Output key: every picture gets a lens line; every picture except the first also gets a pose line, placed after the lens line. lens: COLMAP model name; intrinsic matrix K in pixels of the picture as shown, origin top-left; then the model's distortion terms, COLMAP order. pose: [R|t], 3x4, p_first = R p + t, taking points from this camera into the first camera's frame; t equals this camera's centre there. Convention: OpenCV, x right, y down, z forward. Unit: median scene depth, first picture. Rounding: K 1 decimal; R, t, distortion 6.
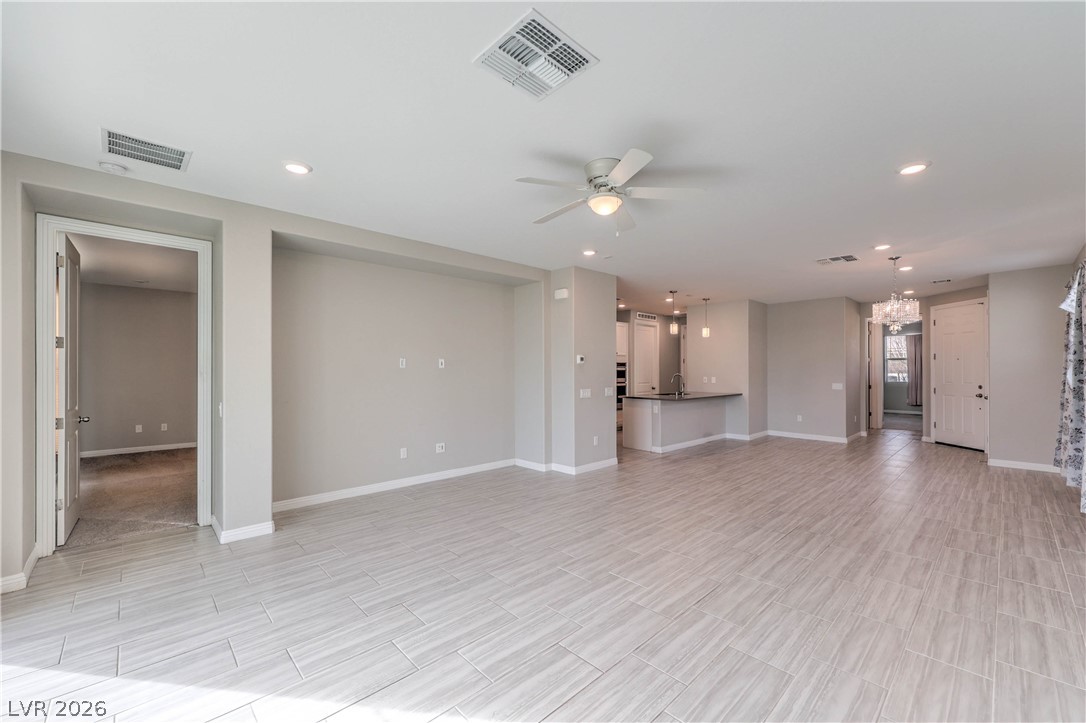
lens RADIAL K [[440.9, 0, 543.4], [0, 440.9, 370.0], [0, 0, 1]] dist [0.002546, 0.000475]
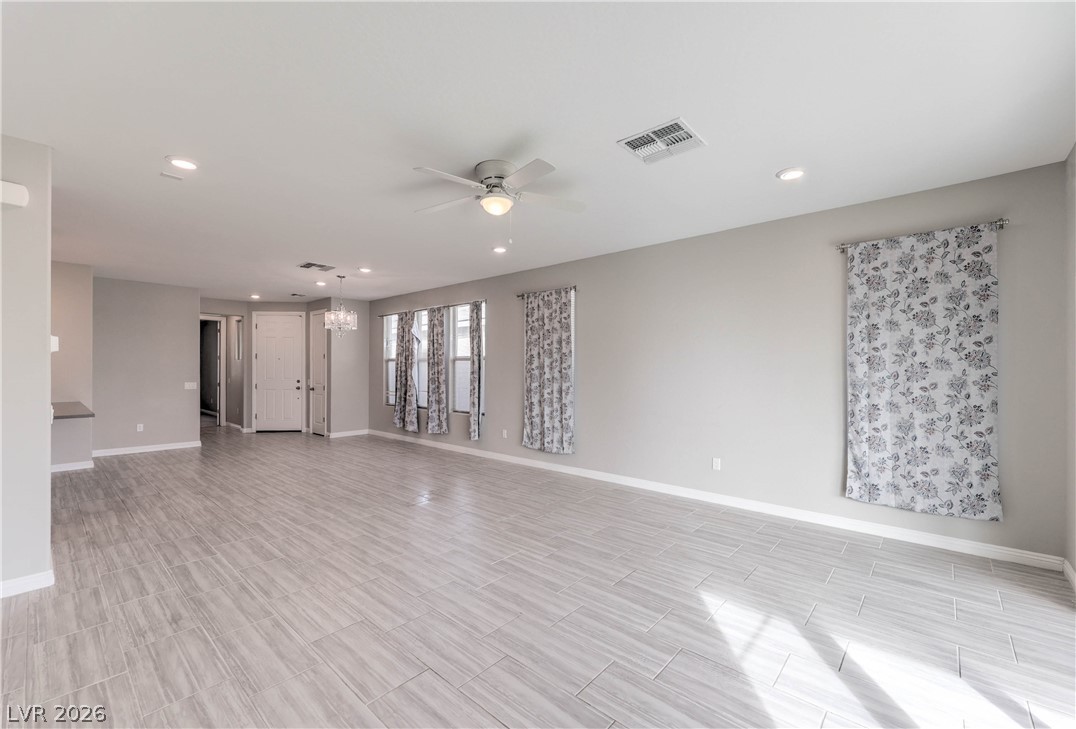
lens RADIAL K [[436.9, 0, 540.4], [0, 436.9, 367.9], [0, 0, 1]] dist [0.002546, 0.000475]
pose [[-0.078385, 0.001135, 0.996923, -0.758415], [0.000882, 0.999999, -0.001069, -0.005387], [-0.996923, 0.000796, -0.078386, 0.818034]]
